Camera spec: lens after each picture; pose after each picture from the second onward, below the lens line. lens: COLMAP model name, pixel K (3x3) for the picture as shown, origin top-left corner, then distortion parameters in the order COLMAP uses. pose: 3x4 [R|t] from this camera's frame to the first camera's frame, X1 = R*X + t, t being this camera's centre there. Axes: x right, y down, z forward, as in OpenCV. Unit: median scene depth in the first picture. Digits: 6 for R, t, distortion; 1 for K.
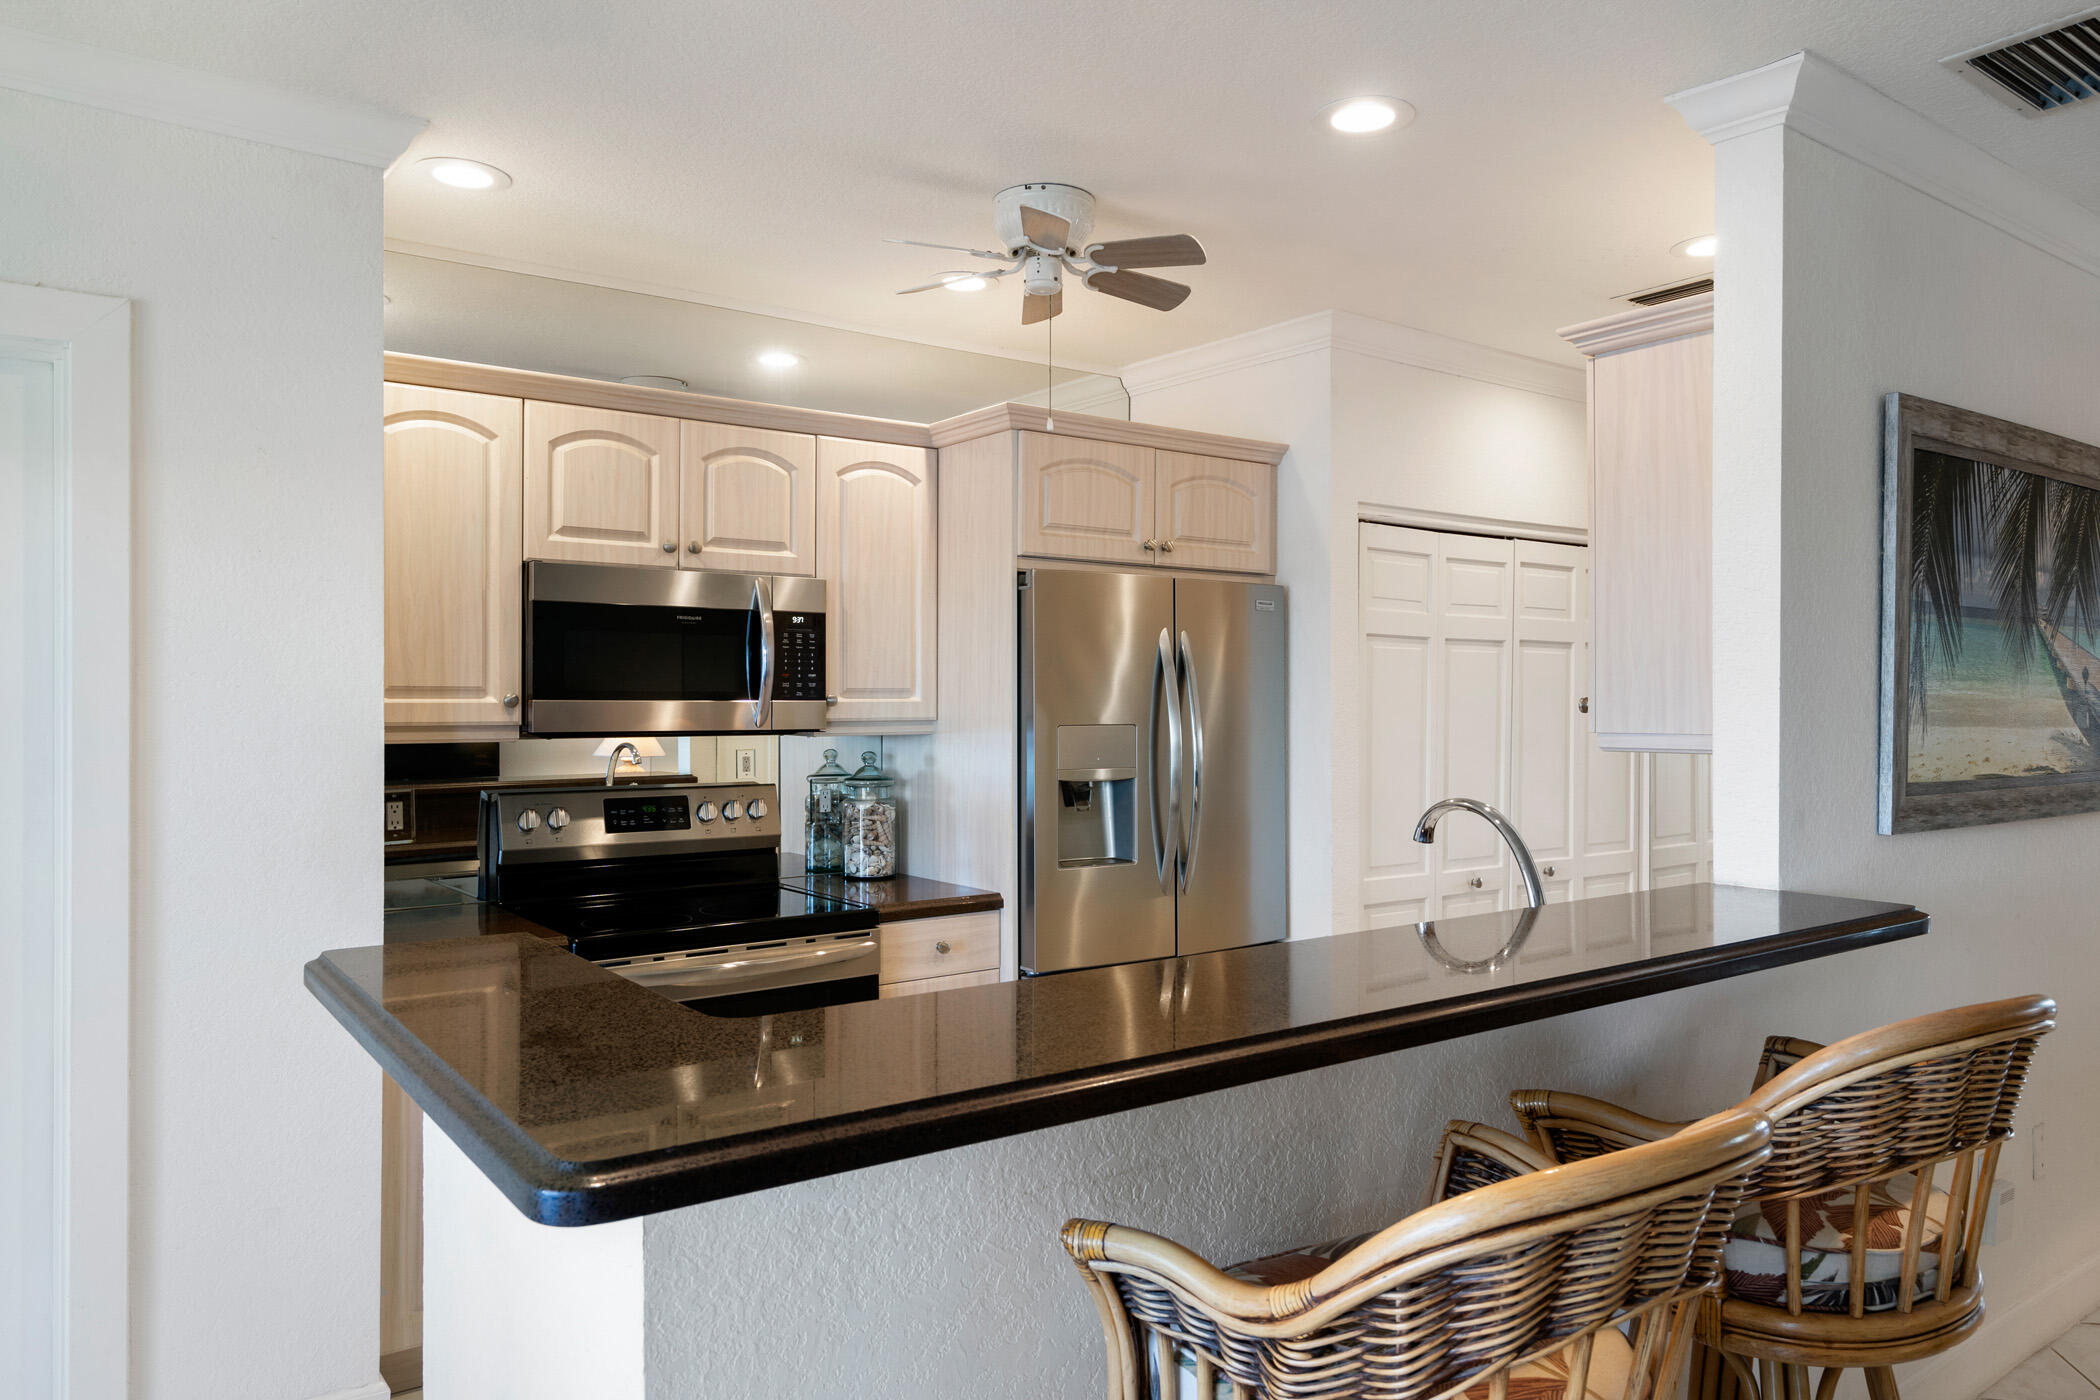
lens RADIAL K [[1395.2, 0, 1040.4], [0, 1395.2, 706.5], [0, 0, 1]] dist [0.002434, 0.002675]
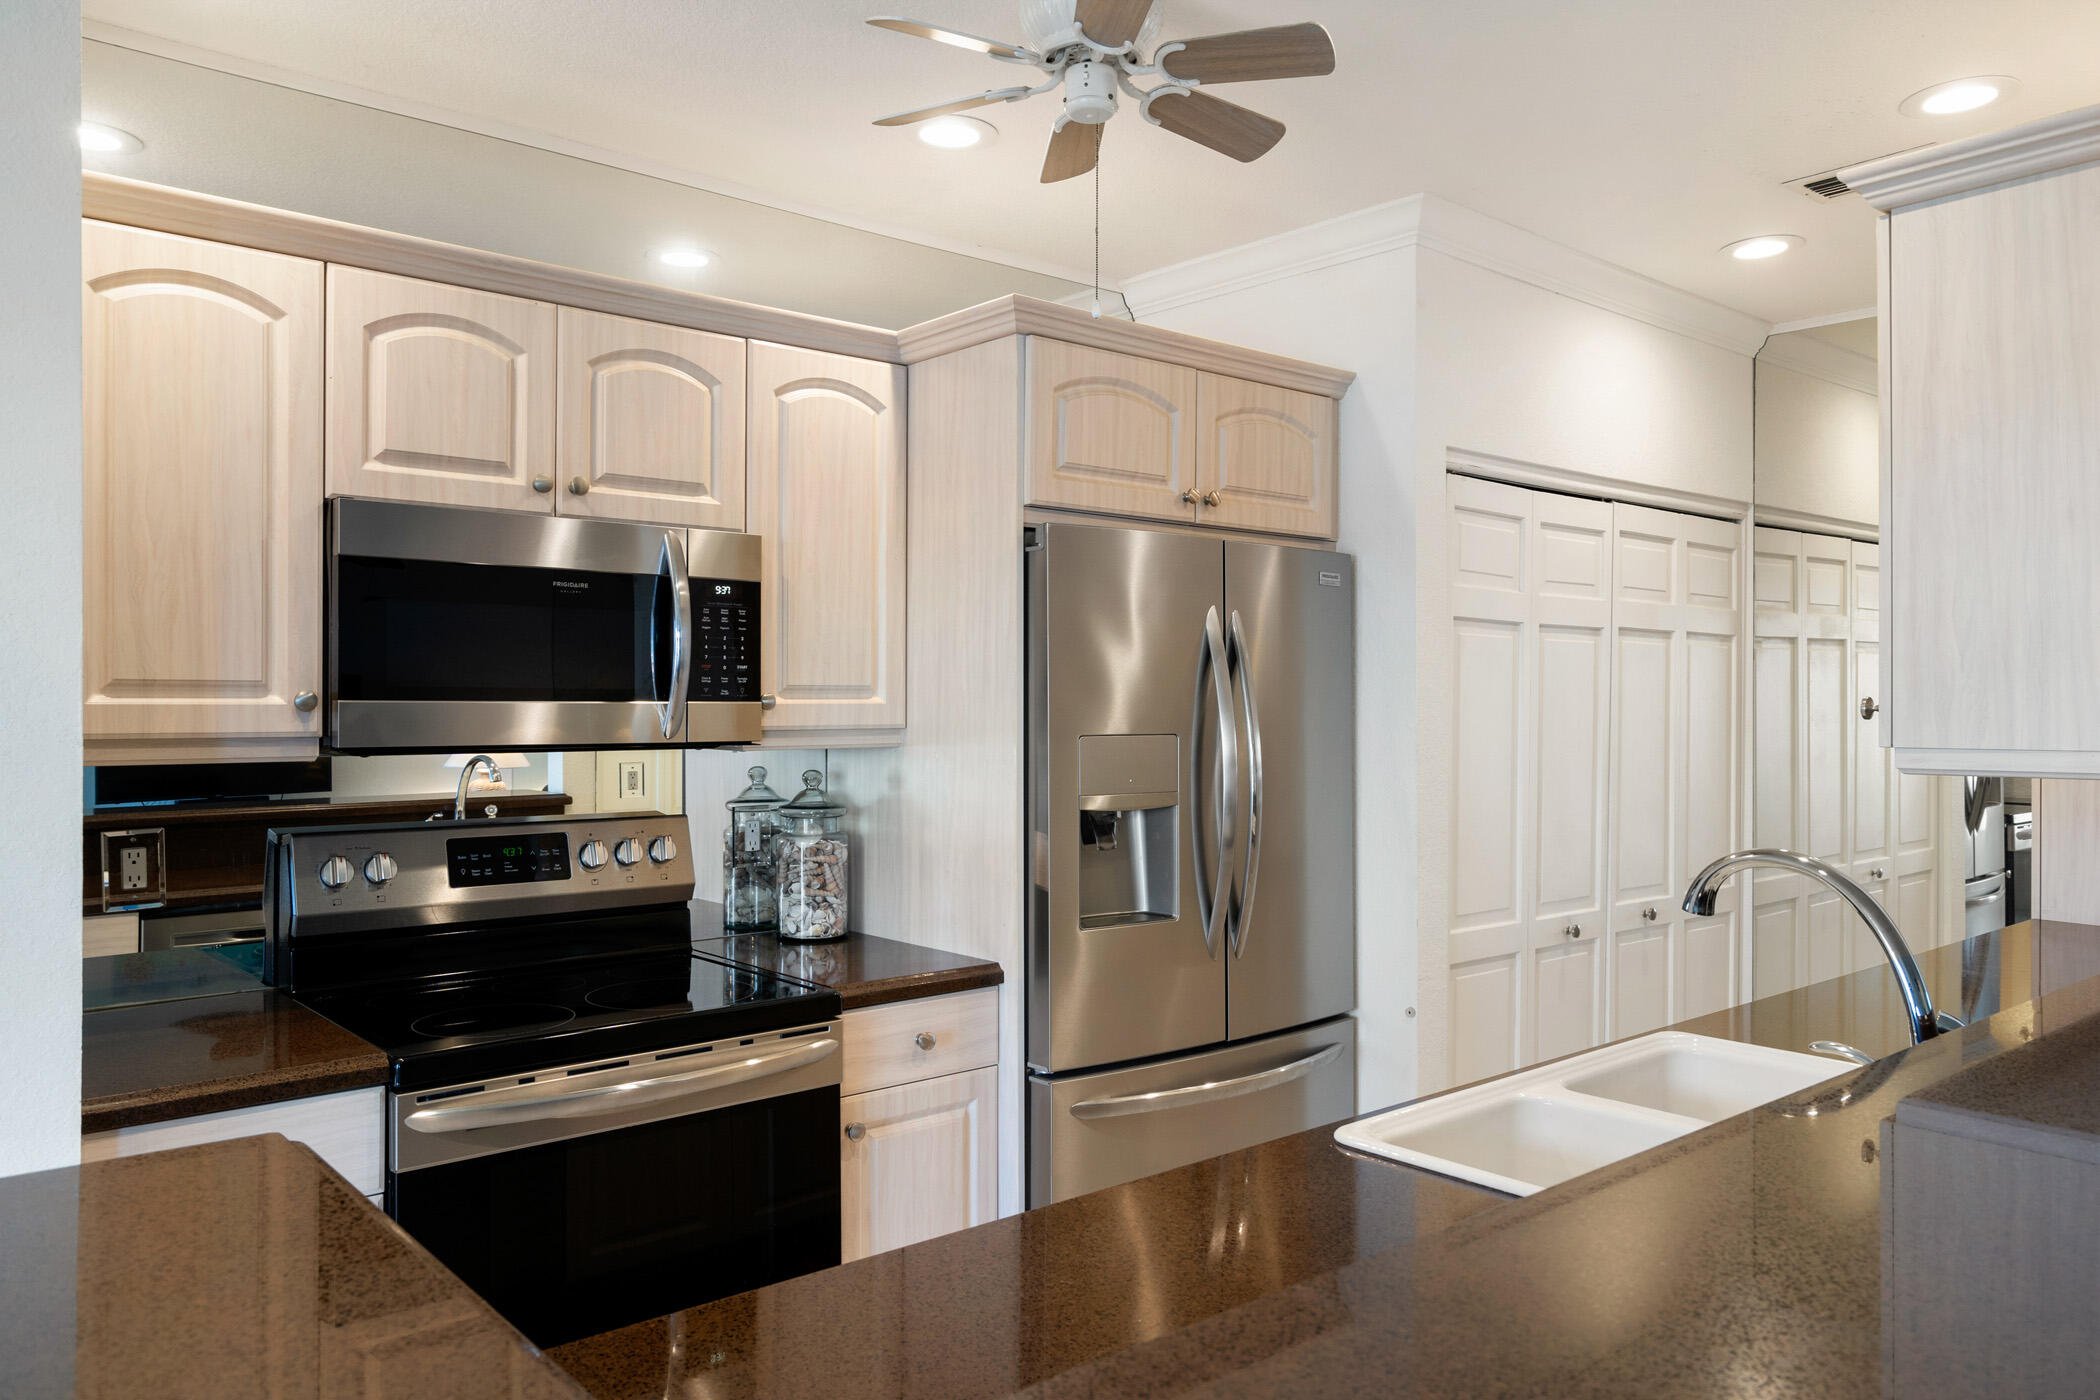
lens RADIAL K [[1472.6, 0, 1039.5], [0, 1472.6, 704.6], [0, 0, 1]] dist [0.002969, 0.001679]
pose [[0.997484, 0.000530, 0.070892, -0.065516], [-0.000259, 0.999993, -0.003830, 0.000215], [-0.070894, 0.003802, 0.997477, 0.231897]]
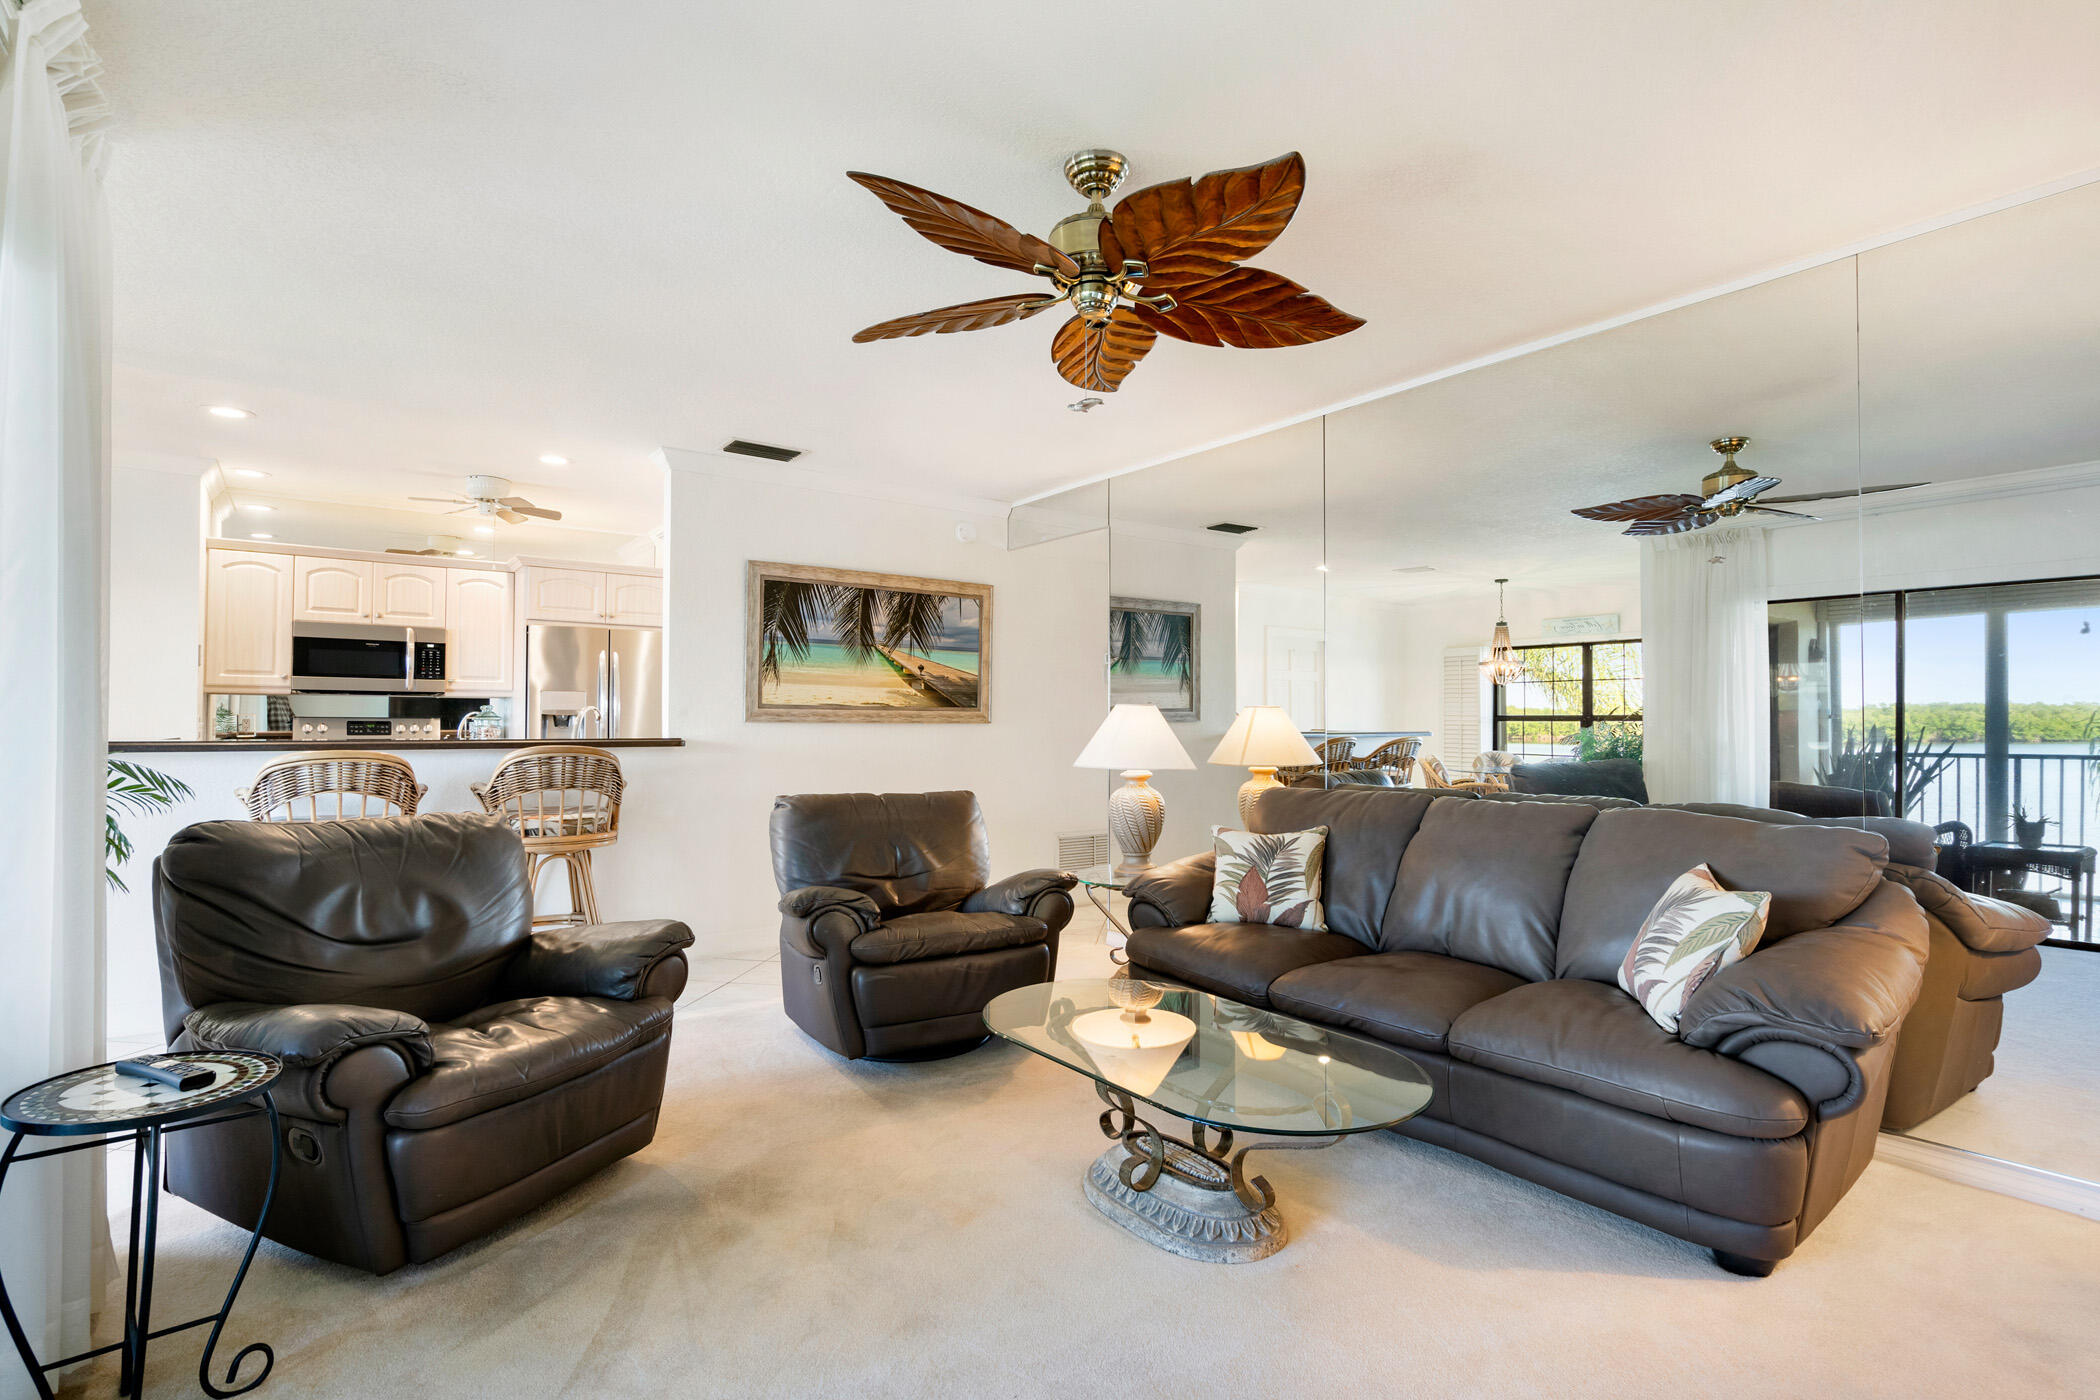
lens RADIAL K [[1012.5, 0, 1061.8], [0, 1012.5, 693.9], [0, 0, 1]] dist [0.000398, 0.000488]
pose [[0.999905, 0.001443, 0.013685, 0.902151], [-0.001001, 0.999479, -0.032275, 0.076801], [-0.013724, 0.032259, 0.999385, -0.759070]]
